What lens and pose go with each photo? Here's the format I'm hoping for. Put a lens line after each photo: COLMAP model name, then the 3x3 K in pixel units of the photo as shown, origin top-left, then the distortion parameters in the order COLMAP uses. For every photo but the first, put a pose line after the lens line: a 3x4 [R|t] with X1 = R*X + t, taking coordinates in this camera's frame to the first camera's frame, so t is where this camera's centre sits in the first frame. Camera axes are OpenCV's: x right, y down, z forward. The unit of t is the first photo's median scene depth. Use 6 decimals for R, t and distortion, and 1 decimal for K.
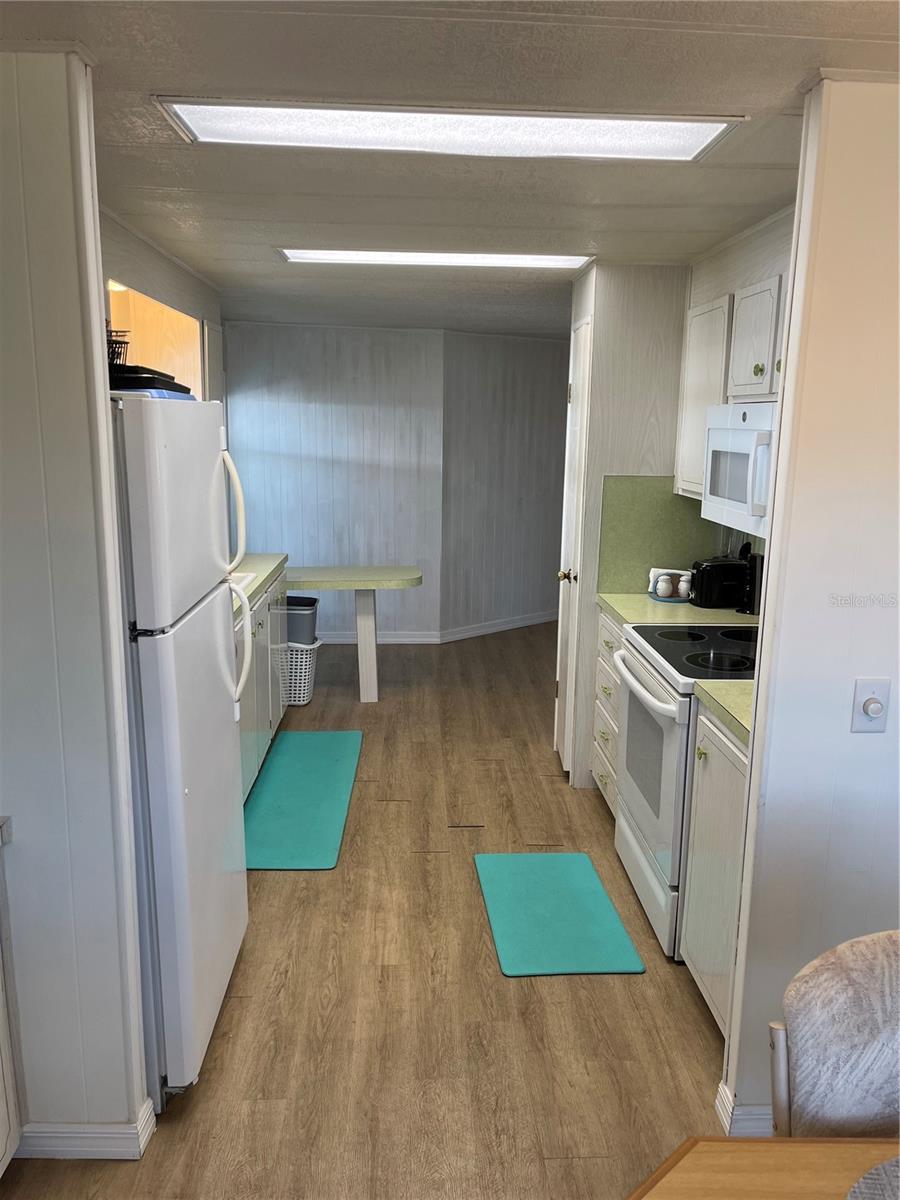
lens RADIAL K [[912.4, 0, 449.8], [0, 912.4, 602.0], [0, 0, 1]] dist [0.071338, -0.099005]
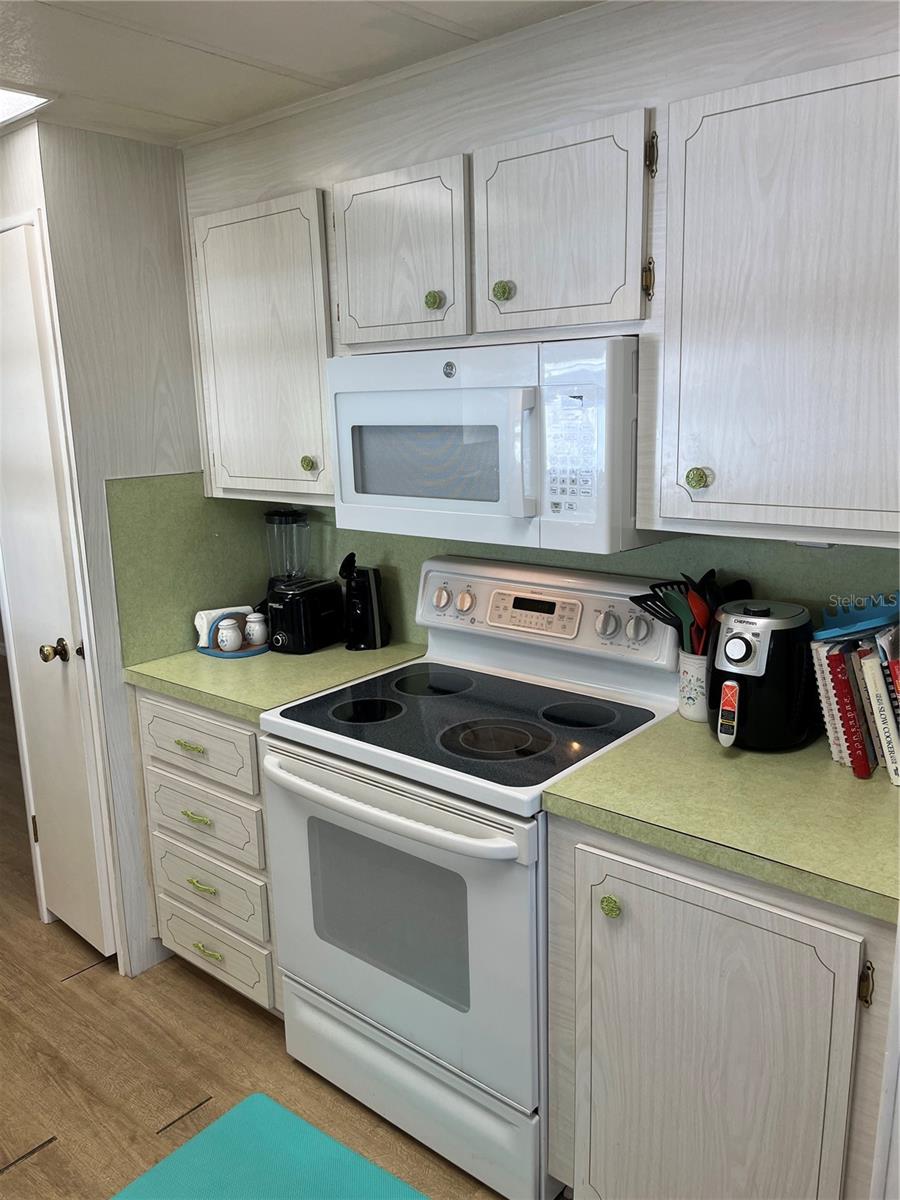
lens RADIAL K [[912.4, 0, 449.2], [0, 912.4, 594.1], [0, 0, 1]] dist [0.071338, -0.099005]
pose [[0.674655, -0.184655, 0.714663, -0.133553], [0.180629, 0.980067, 0.082713, -0.073747], [-0.715691, 0.073287, 0.694561, 0.419374]]
